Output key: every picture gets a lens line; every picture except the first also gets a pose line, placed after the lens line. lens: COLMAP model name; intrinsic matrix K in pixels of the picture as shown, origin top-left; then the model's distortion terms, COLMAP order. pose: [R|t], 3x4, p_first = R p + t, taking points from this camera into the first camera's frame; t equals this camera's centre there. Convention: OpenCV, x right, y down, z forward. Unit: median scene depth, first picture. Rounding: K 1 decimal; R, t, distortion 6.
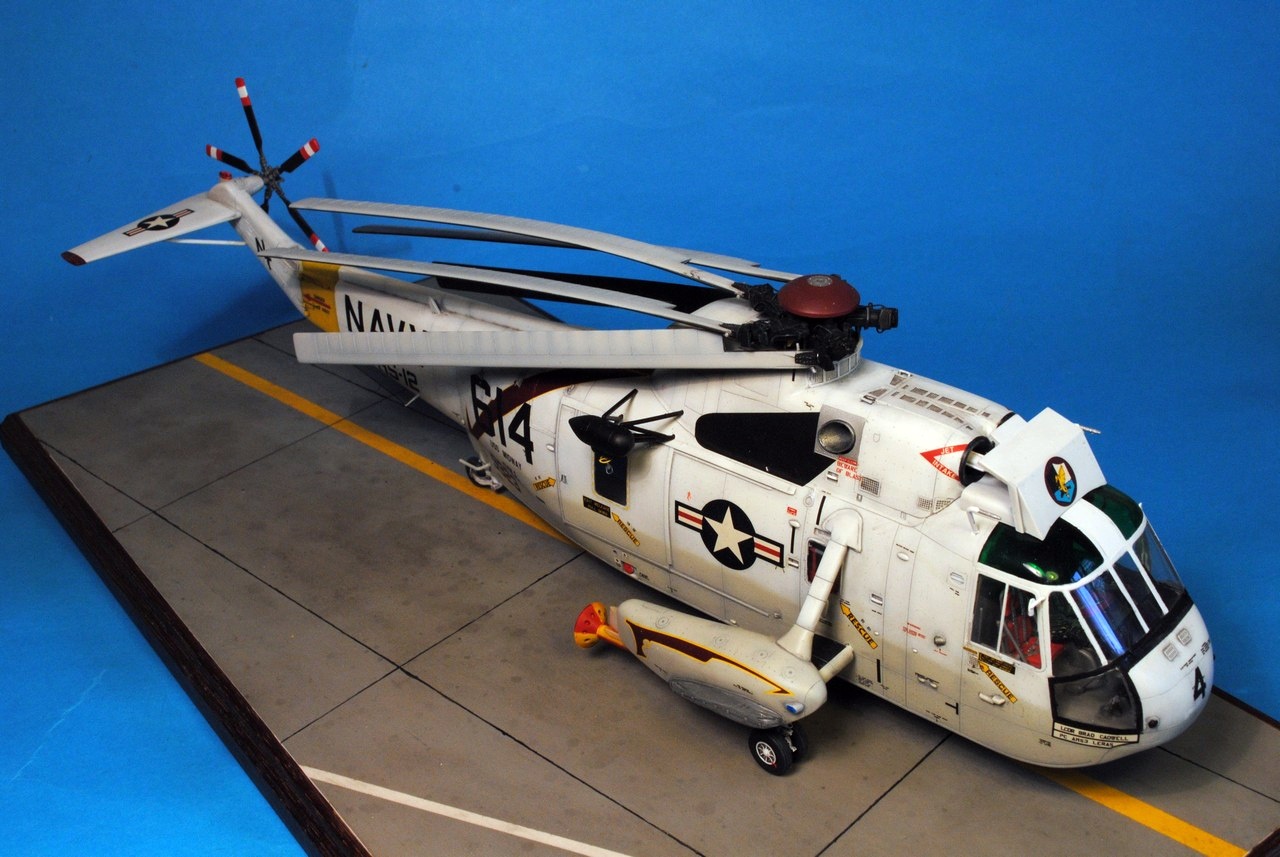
lens RADIAL K [[1505.9, 0, 640.0], [0, 1505.9, 428.5], [0, 0, 1]] dist [-0.059796, 0.020255]
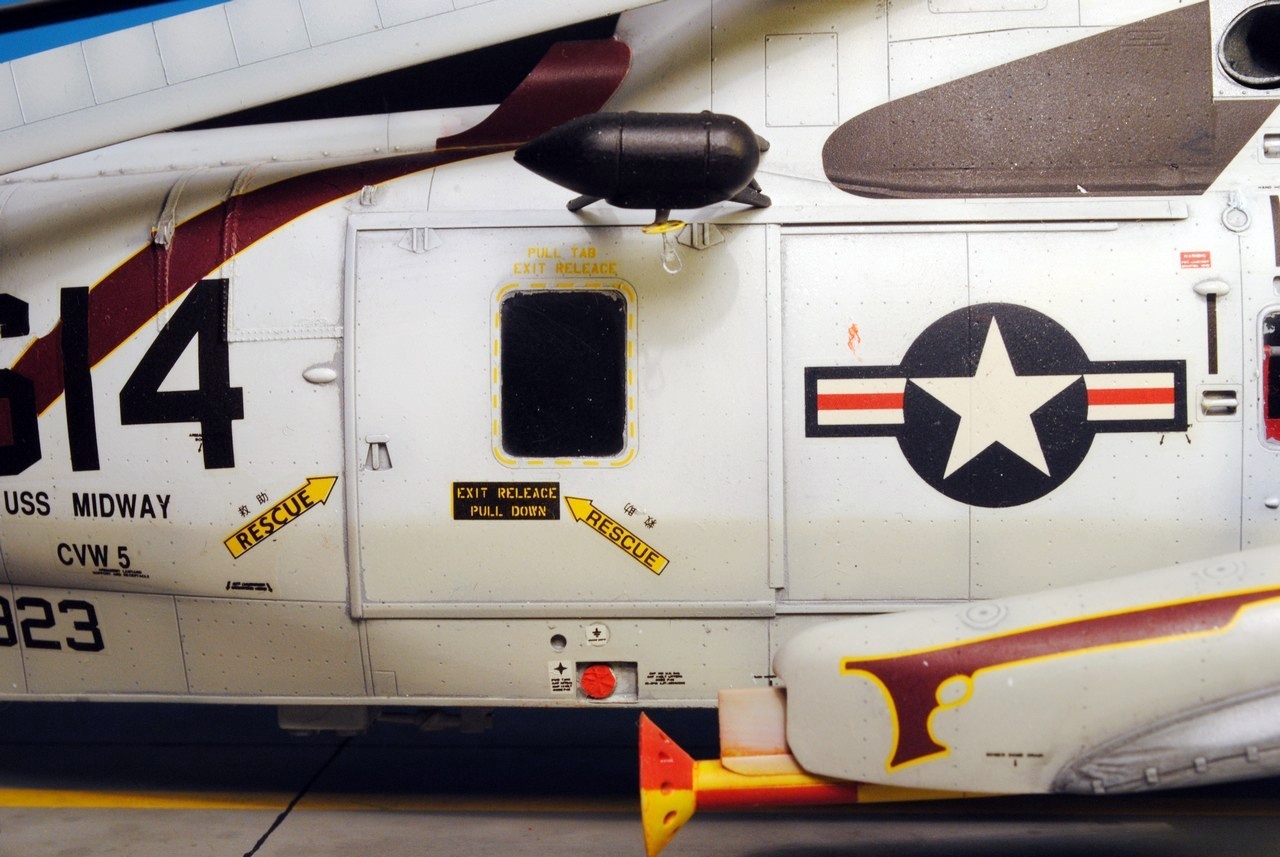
lens RADIAL K [[2155.9, 0, 640.0], [0, 2155.9, 428.5], [0, 0, 1]] dist [-0.007300, -0.078569]
pose [[0.778175, -0.018329, 0.627780, -0.358655], [0.278584, 0.905931, -0.318873, 0.231219], [-0.562881, 0.423029, 0.710079, 0.705964]]
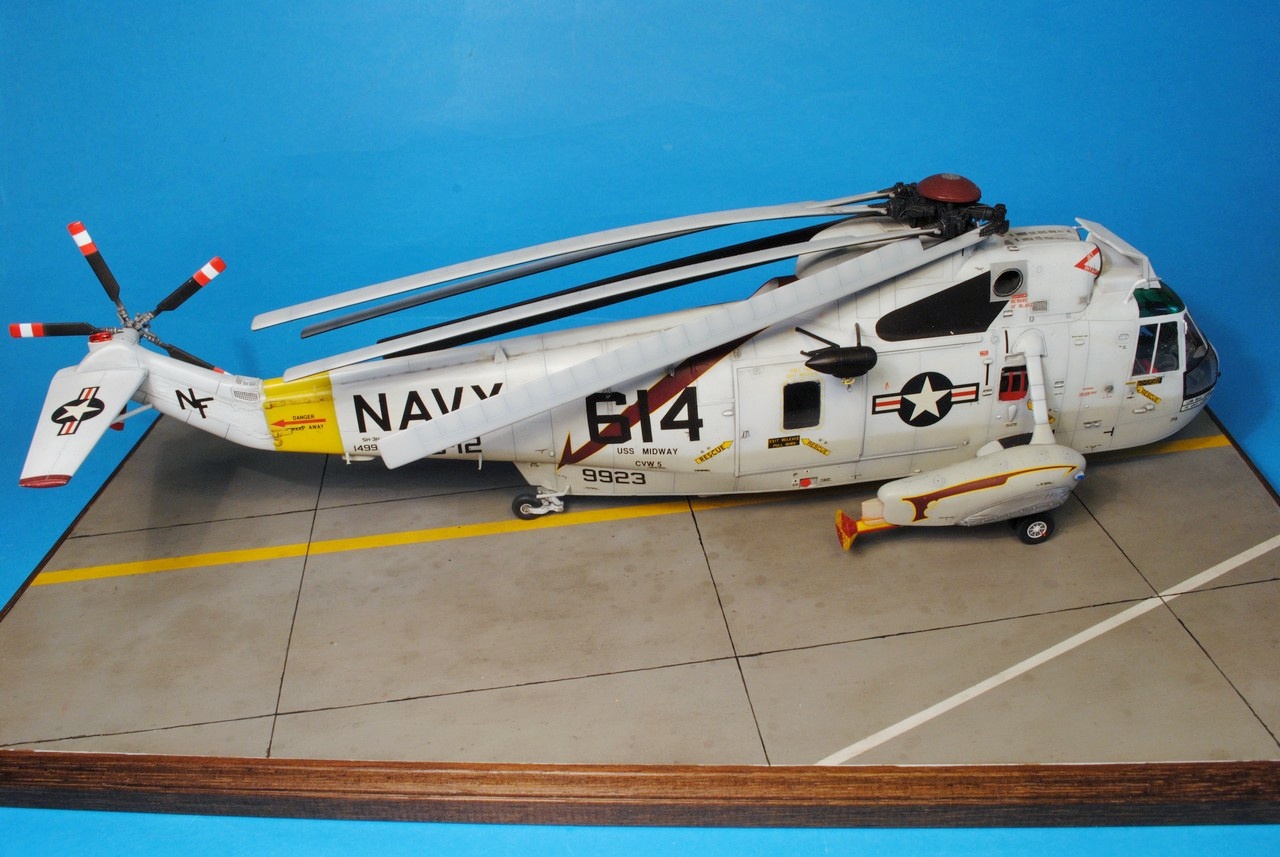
lens RADIAL K [[1073.2, 0, 640.0], [0, 1073.2, 428.5], [0, 0, 1]] dist [-0.087230, 0.001703]
pose [[0.628611, -0.379815, 0.678666, -0.730762], [0.384125, 0.910396, 0.153709, -0.140560], [-0.676236, 0.164070, 0.718182, 0.554211]]
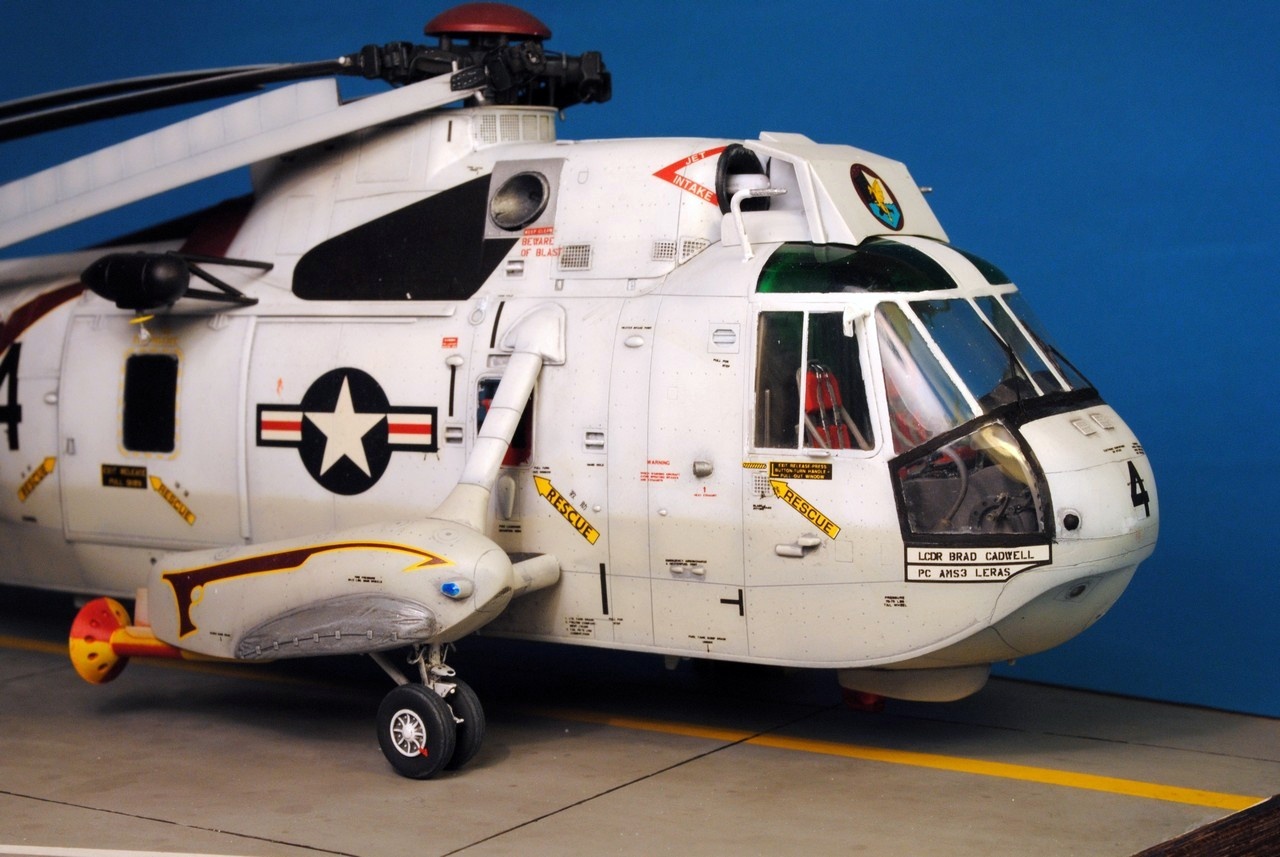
lens RADIAL K [[2155.9, 0, 640.0], [0, 2155.9, 428.5], [0, 0, 1]] dist [-0.007300, -0.078569]
pose [[0.985635, 0.024726, 0.167068, 0.032821], [0.047275, 0.909286, -0.413478, 0.446121], [-0.162136, 0.415437, 0.895055, 0.231210]]
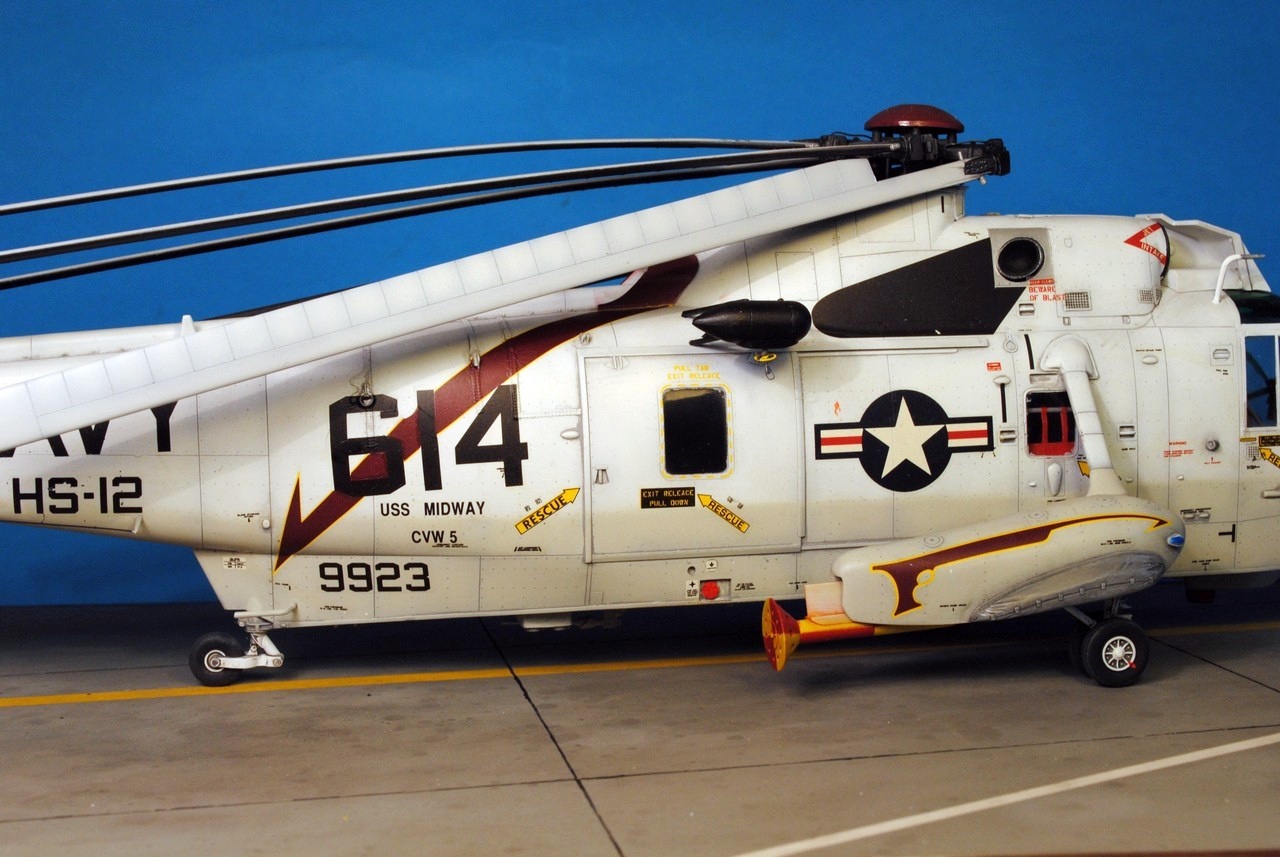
lens RADIAL K [[1857.5, 0, 640.0], [0, 1857.5, 428.5], [0, 0, 1]] dist [-0.036188, 0.055481]
pose [[0.575776, -0.026013, 0.817194, -0.801788], [0.382750, 0.891786, -0.241289, 0.247692], [-0.722485, 0.451709, 0.523425, 0.640006]]
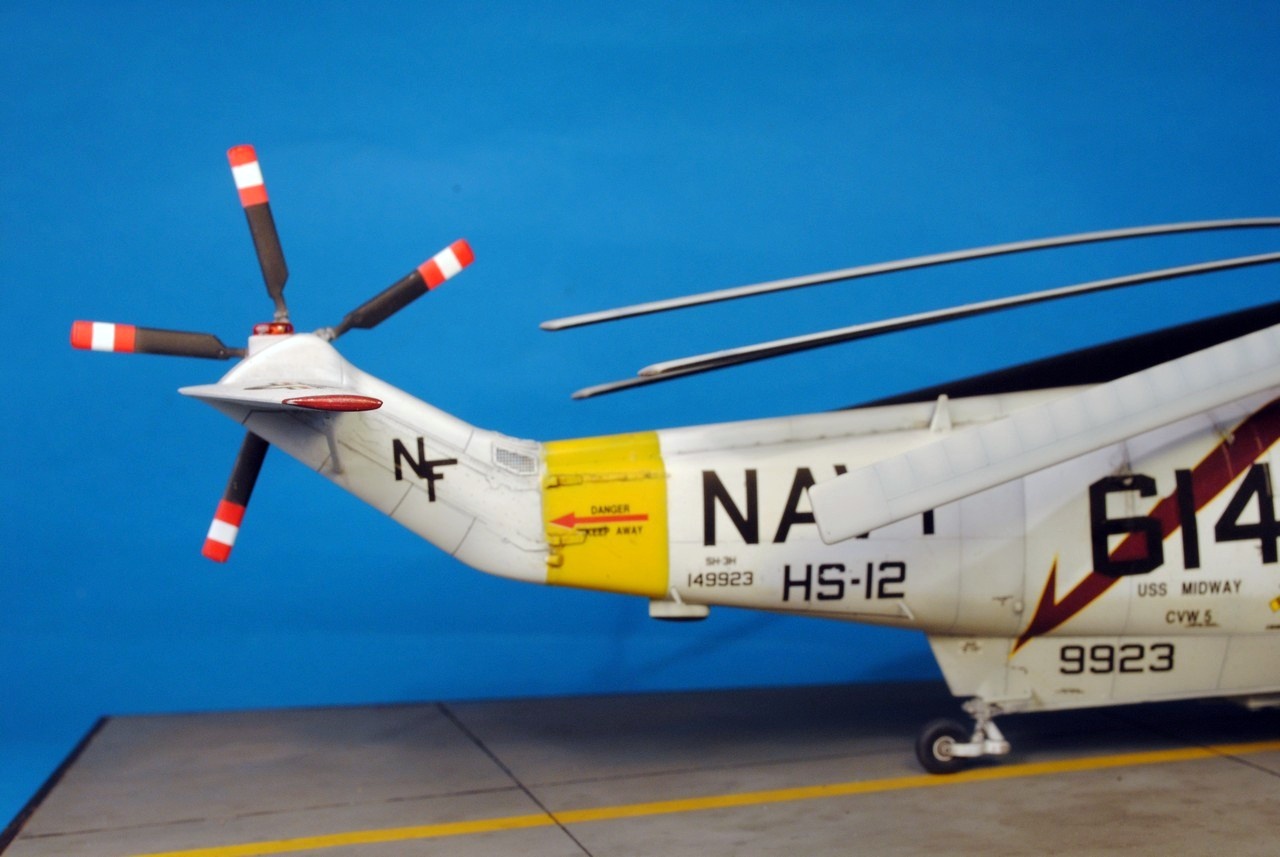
lens RADIAL K [[1857.5, 0, 640.0], [0, 1857.5, 428.5], [0, 0, 1]] dist [-0.036188, 0.055481]
pose [[0.497959, -0.001603, 0.867199, -1.034781], [0.414441, 0.878849, -0.236354, 0.055528], [-0.761758, 0.477098, 0.438295, 0.983969]]
